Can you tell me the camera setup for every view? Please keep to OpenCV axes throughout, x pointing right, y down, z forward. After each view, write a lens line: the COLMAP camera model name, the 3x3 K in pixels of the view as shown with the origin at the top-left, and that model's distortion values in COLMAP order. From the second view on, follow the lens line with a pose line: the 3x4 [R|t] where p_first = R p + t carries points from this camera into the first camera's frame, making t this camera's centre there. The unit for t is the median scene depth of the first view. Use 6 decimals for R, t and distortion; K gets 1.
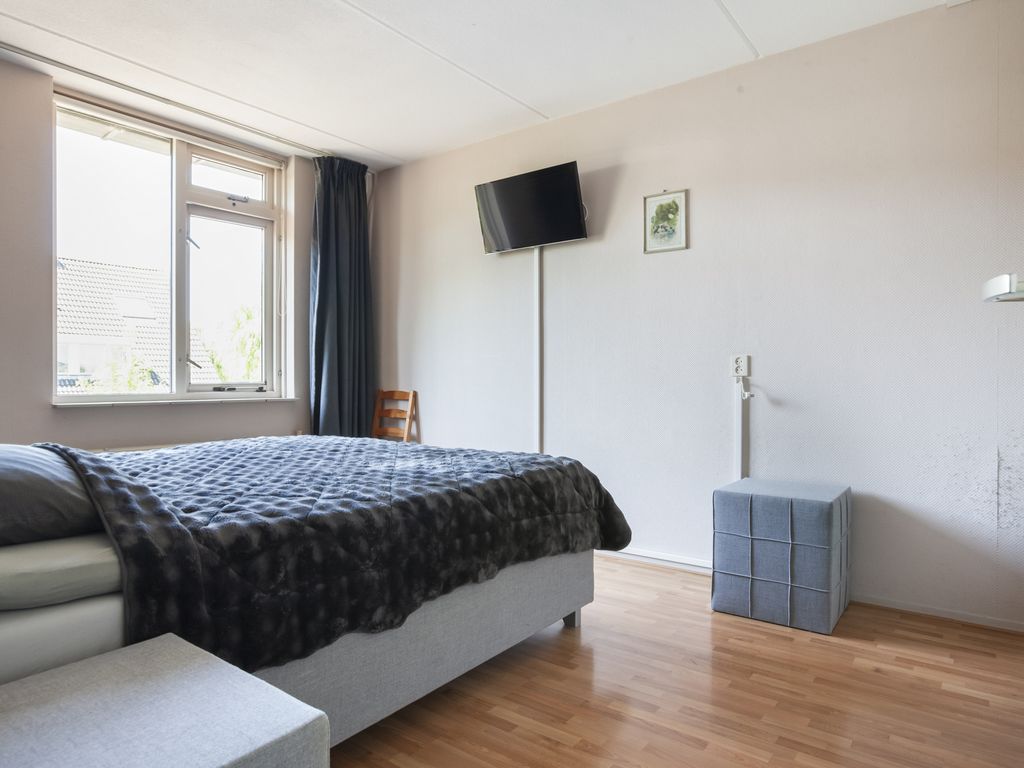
lens RADIAL K [[623.4, 0, 513.8], [0, 623.4, 380.6], [0, 0, 1]] dist [-0.006329, -0.000316]
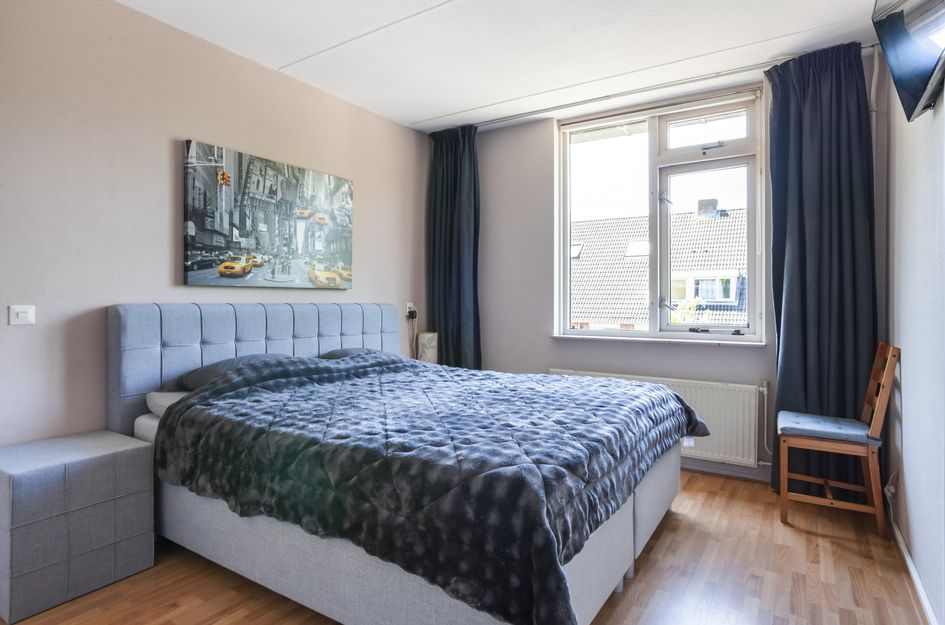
lens RADIAL K [[540.5, 0, 474.1], [0, 540.5, 308.0], [0, 0, 1]] dist [-0.007256, -0.000299]
pose [[0.075711, 0.003683, -0.997123, 0.432476], [-0.012305, 0.999920, 0.002759, -0.022928], [0.997054, 0.012061, 0.075750, 0.563990]]
